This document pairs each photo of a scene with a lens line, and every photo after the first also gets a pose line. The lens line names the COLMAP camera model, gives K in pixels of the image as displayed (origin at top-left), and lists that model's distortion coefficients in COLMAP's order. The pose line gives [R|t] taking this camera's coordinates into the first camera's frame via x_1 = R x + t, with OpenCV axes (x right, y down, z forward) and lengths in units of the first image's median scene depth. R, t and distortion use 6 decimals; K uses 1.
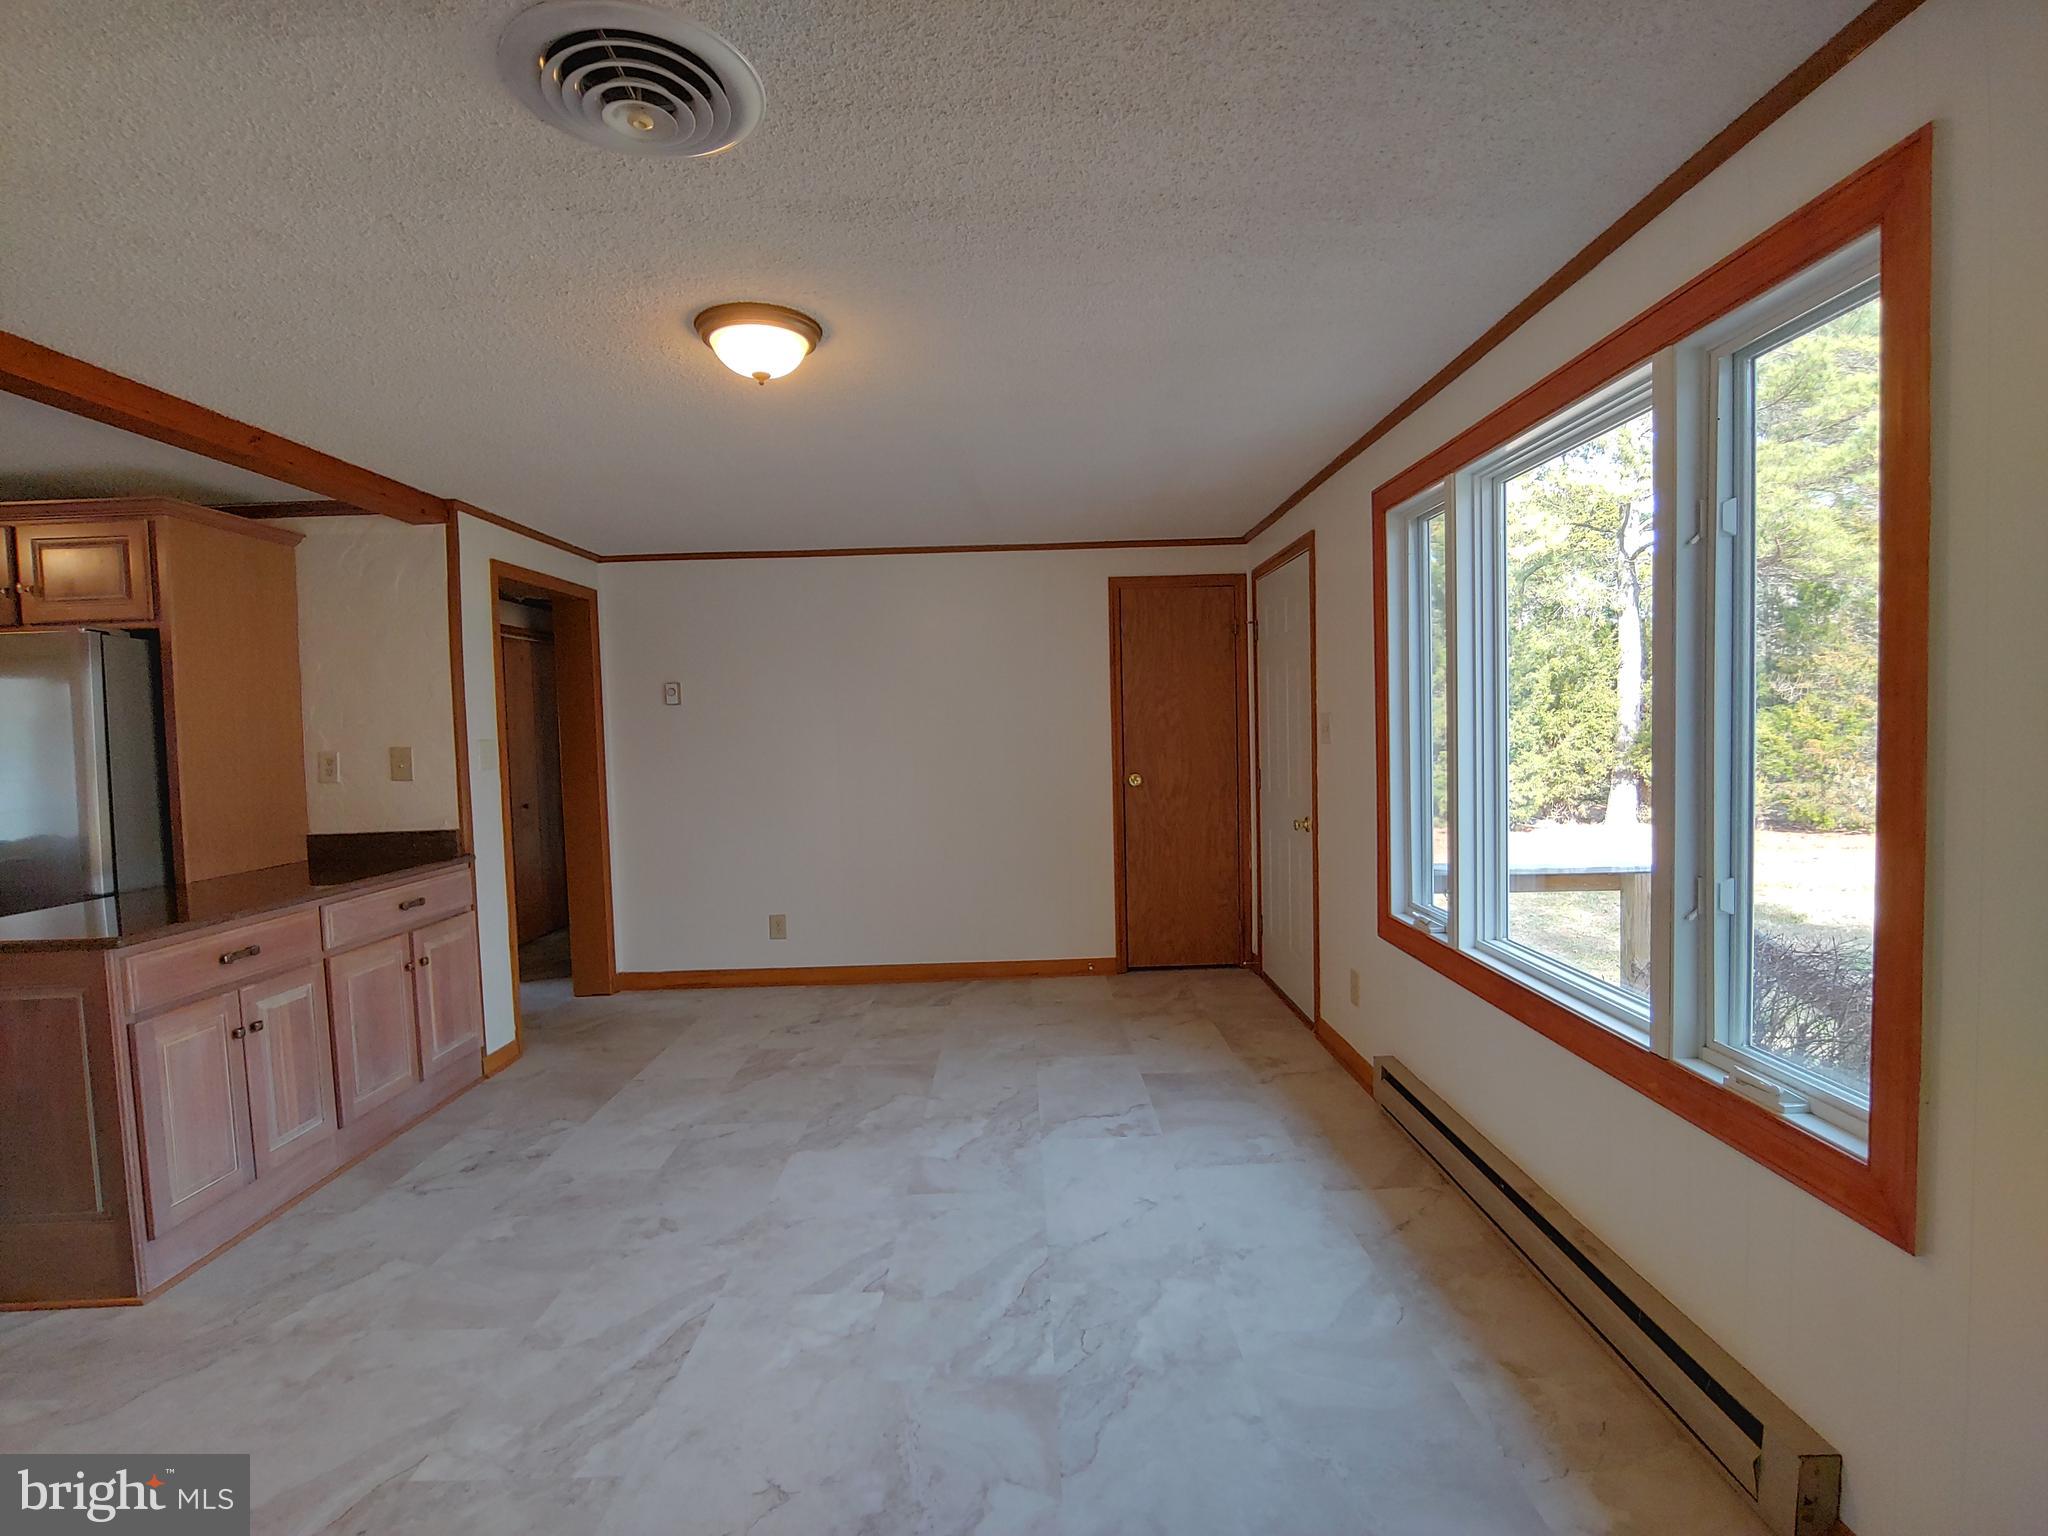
lens RADIAL K [[967.9, 0, 1031.0], [0, 967.9, 776.3], [0, 0, 1]] dist [-0.020337, -0.000940]
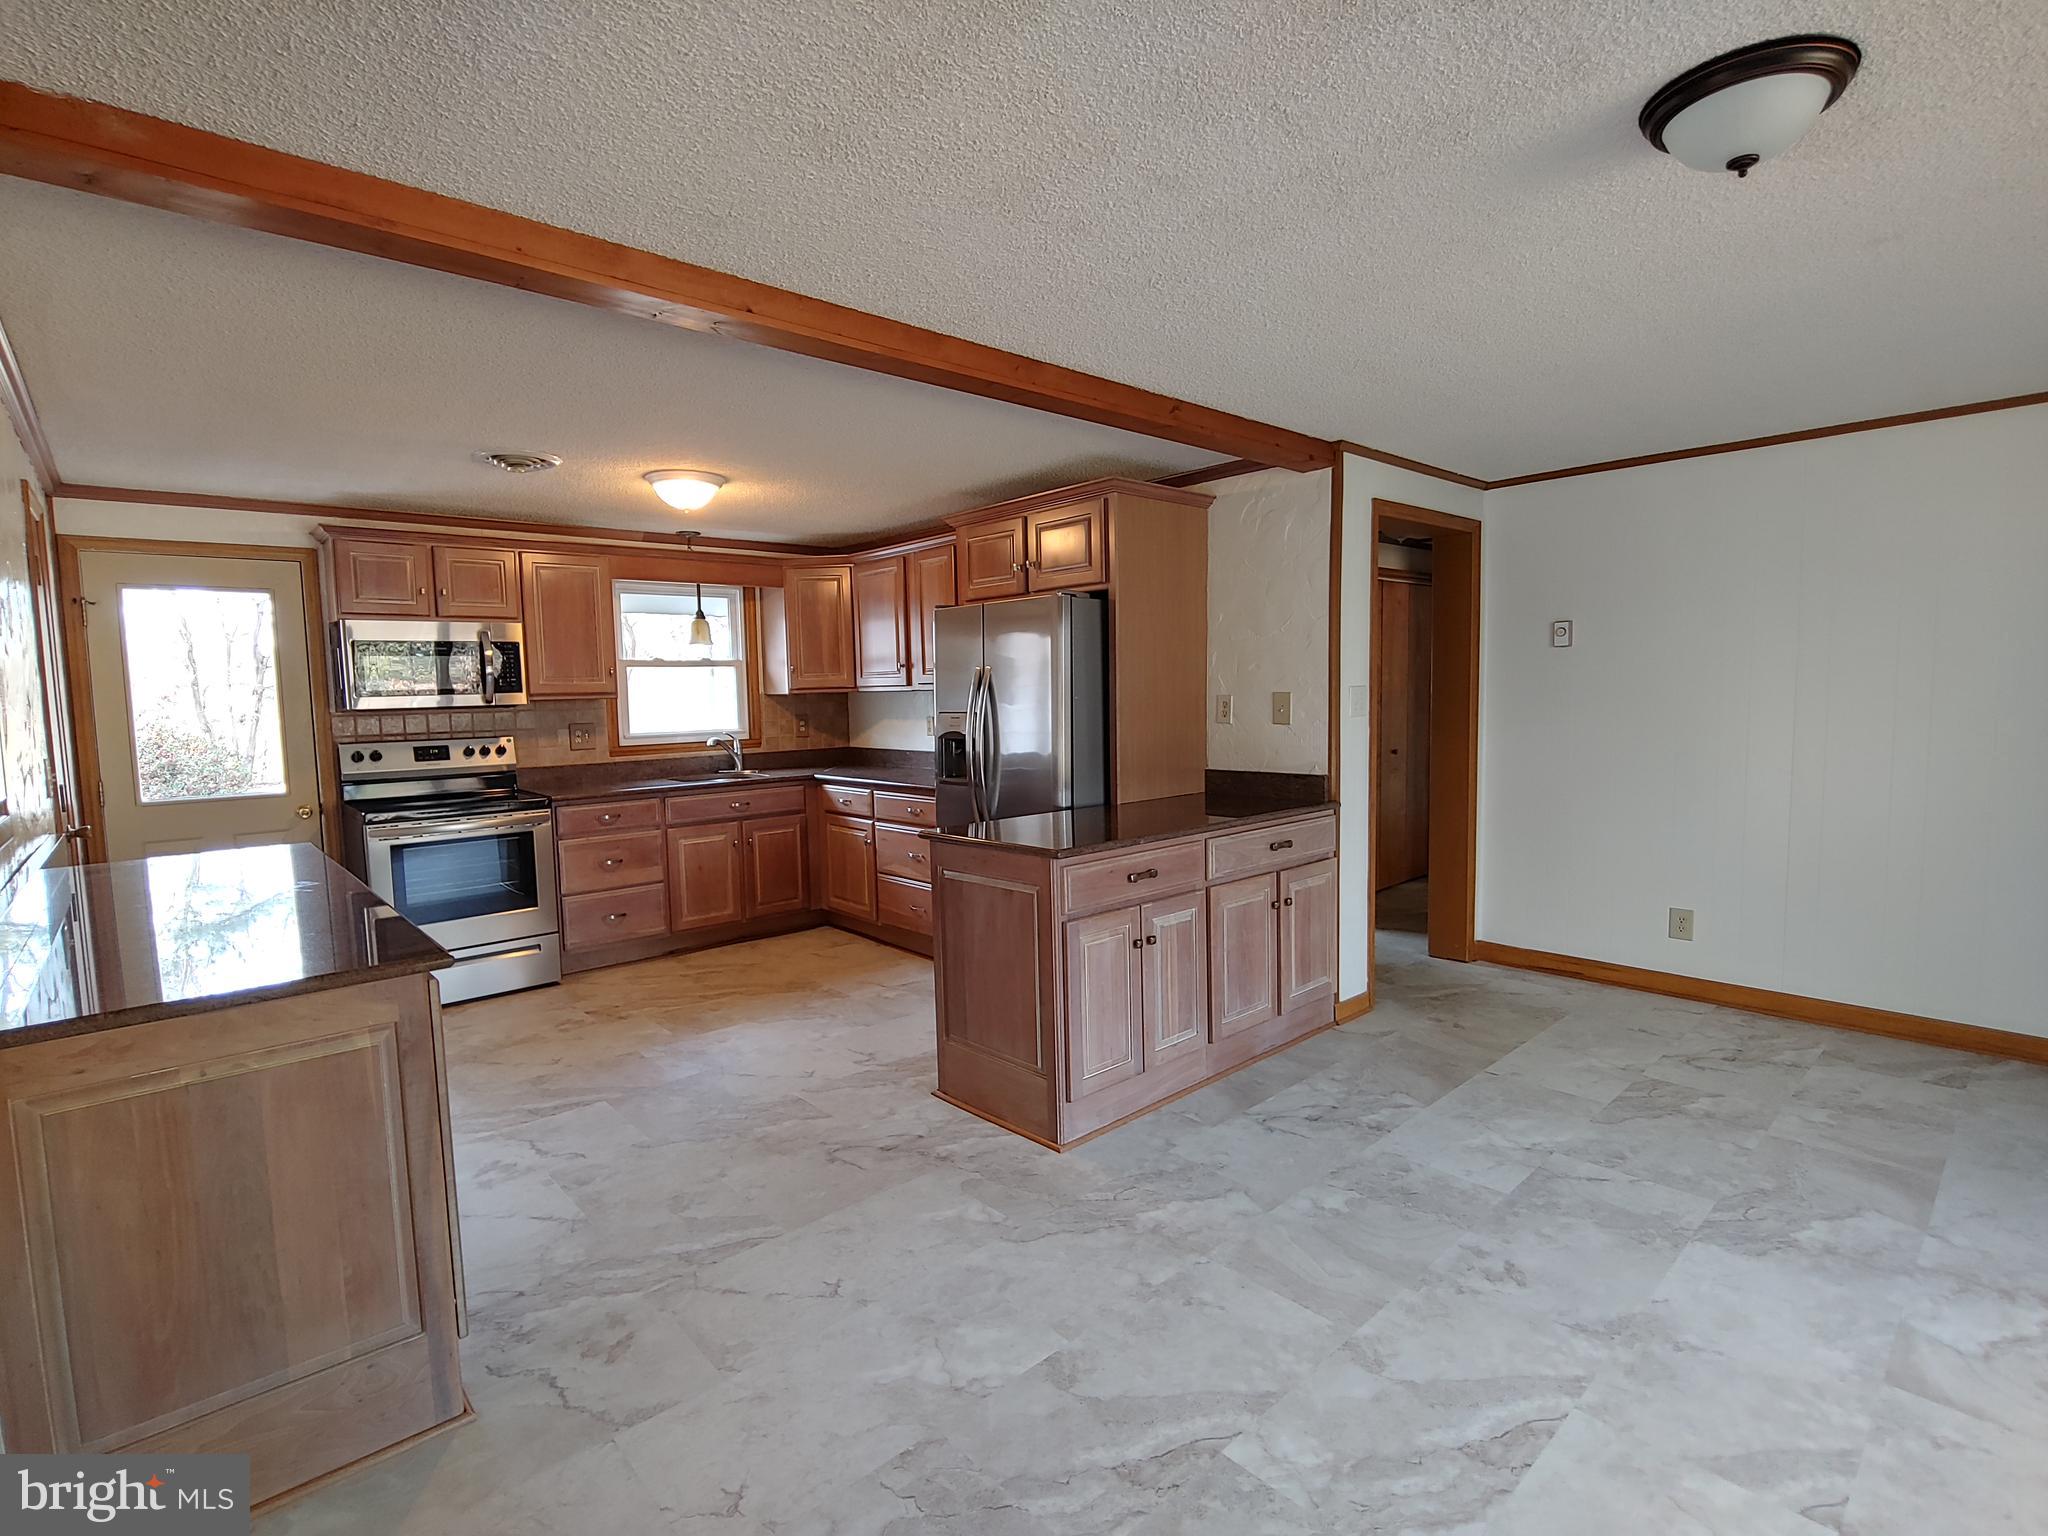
lens RADIAL K [[983.3, 0, 1038.3], [0, 983.3, 772.8], [0, 0, 1]] dist [-0.013754, -0.000779]
pose [[0.670552, 0.075894, -0.737971, -0.048350], [-0.035623, 0.996900, 0.070153, -0.009973], [0.741007, -0.020753, 0.671176, 0.102583]]
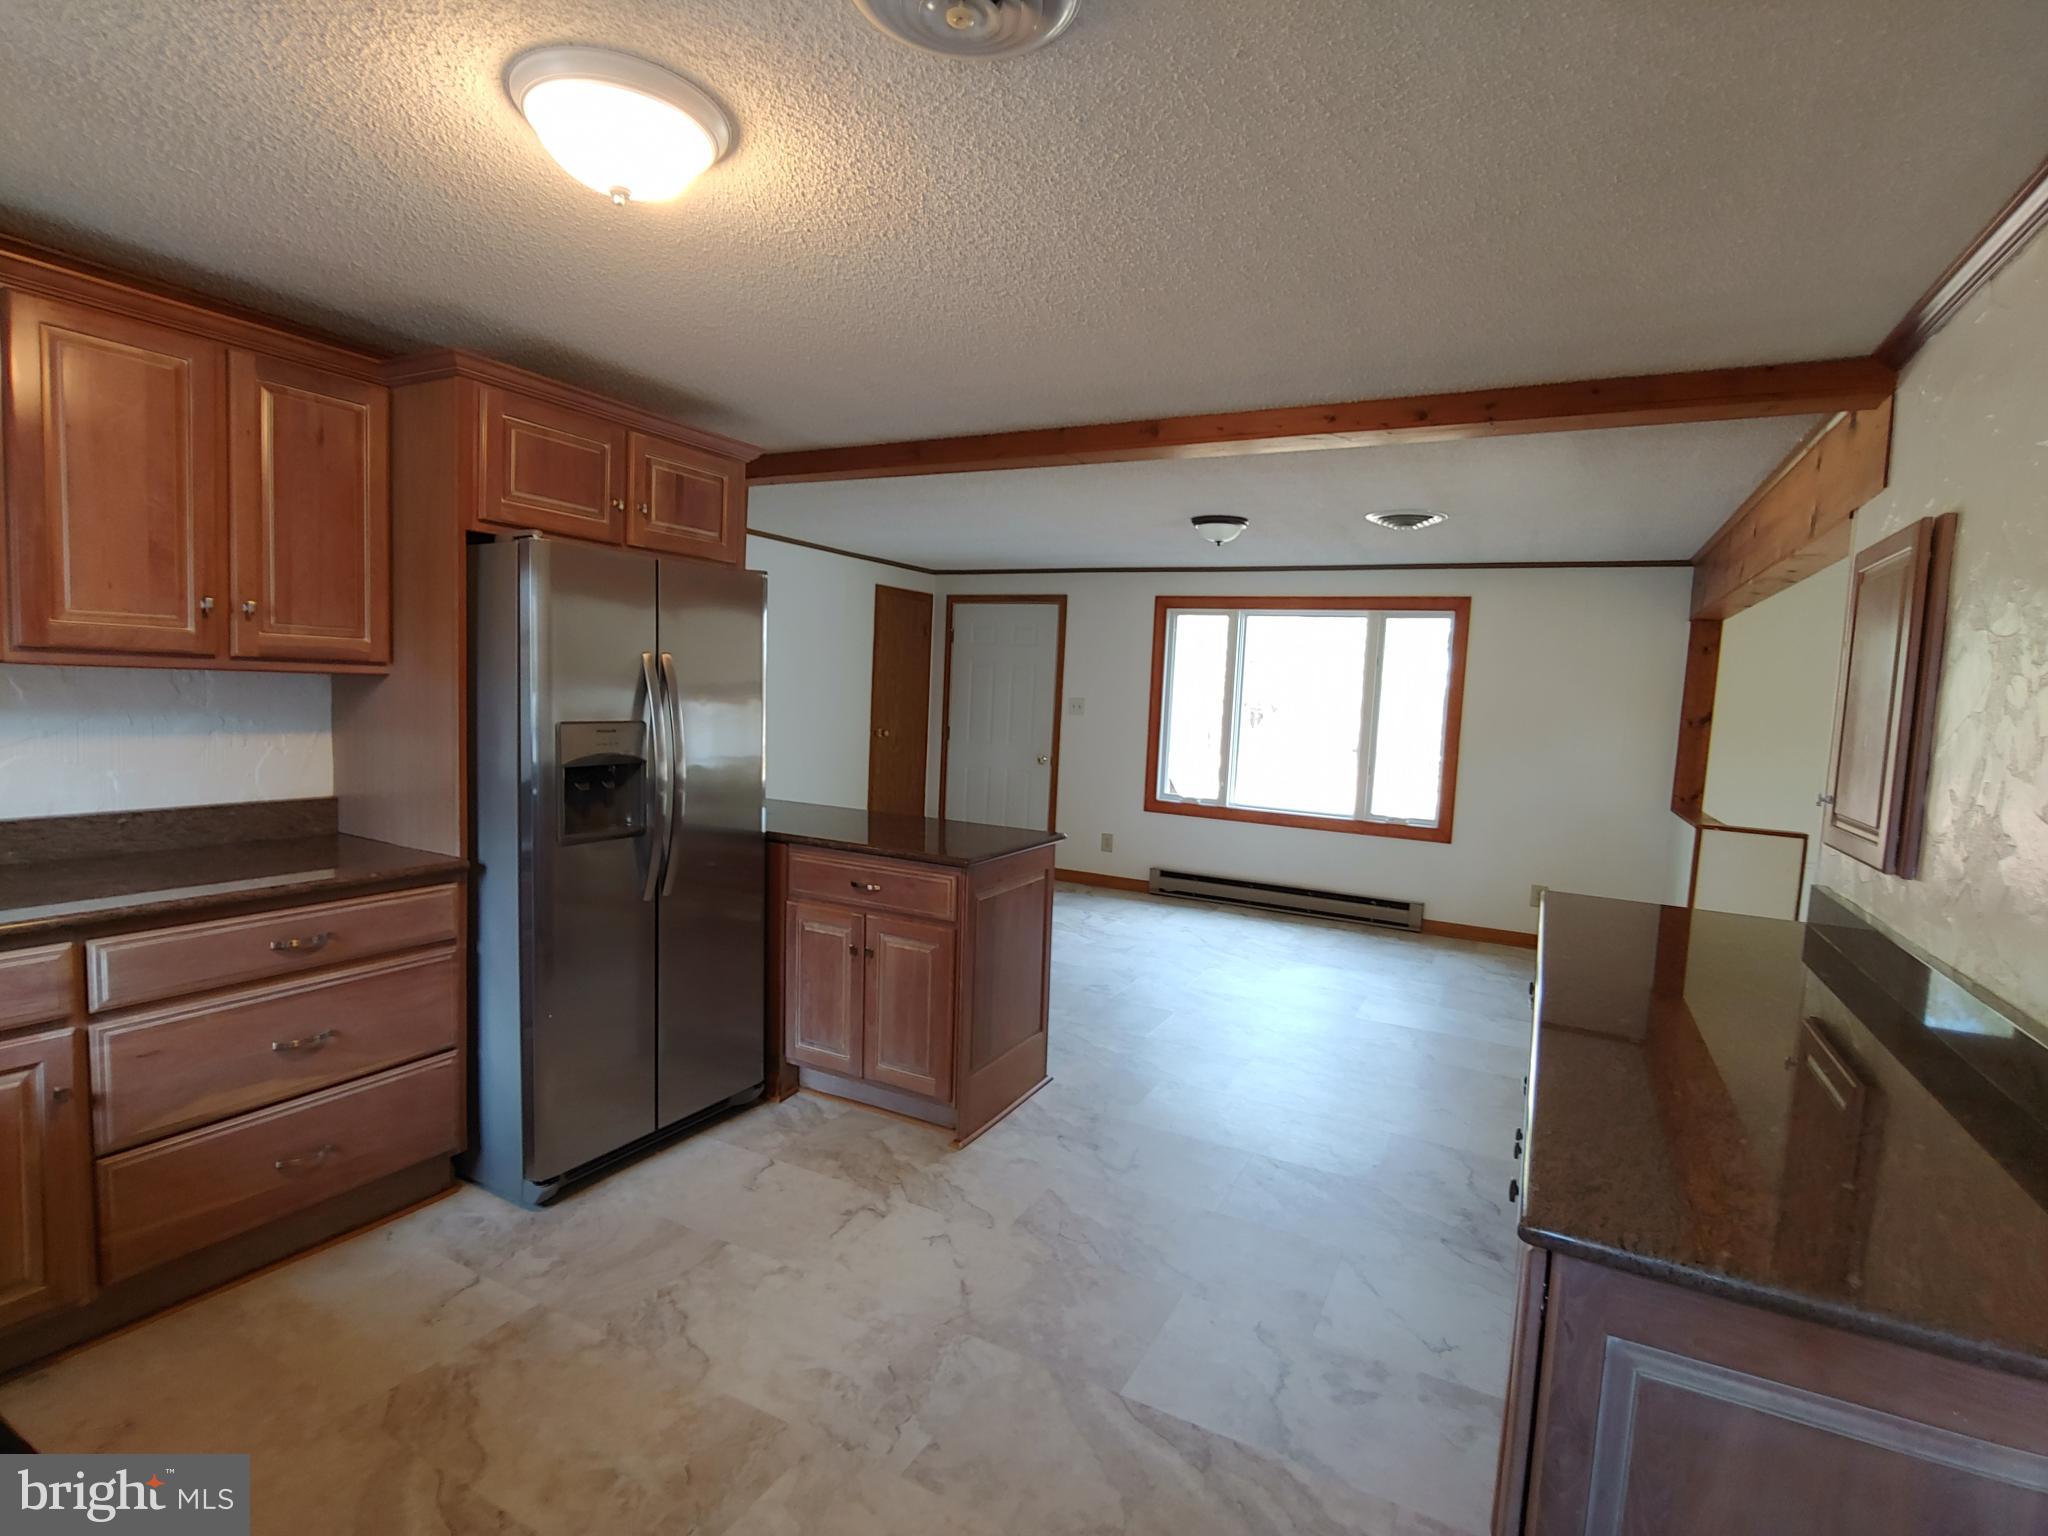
lens RADIAL K [[983.3, 0, 1038.3], [0, 983.3, 772.8], [0, 0, 1]] dist [-0.013754, -0.000779]
pose [[0.466978, -0.023997, 0.883943, -1.537767], [-0.015254, 0.999264, 0.035186, 0.012667], [-0.884137, -0.029915, 0.466268, 0.212556]]
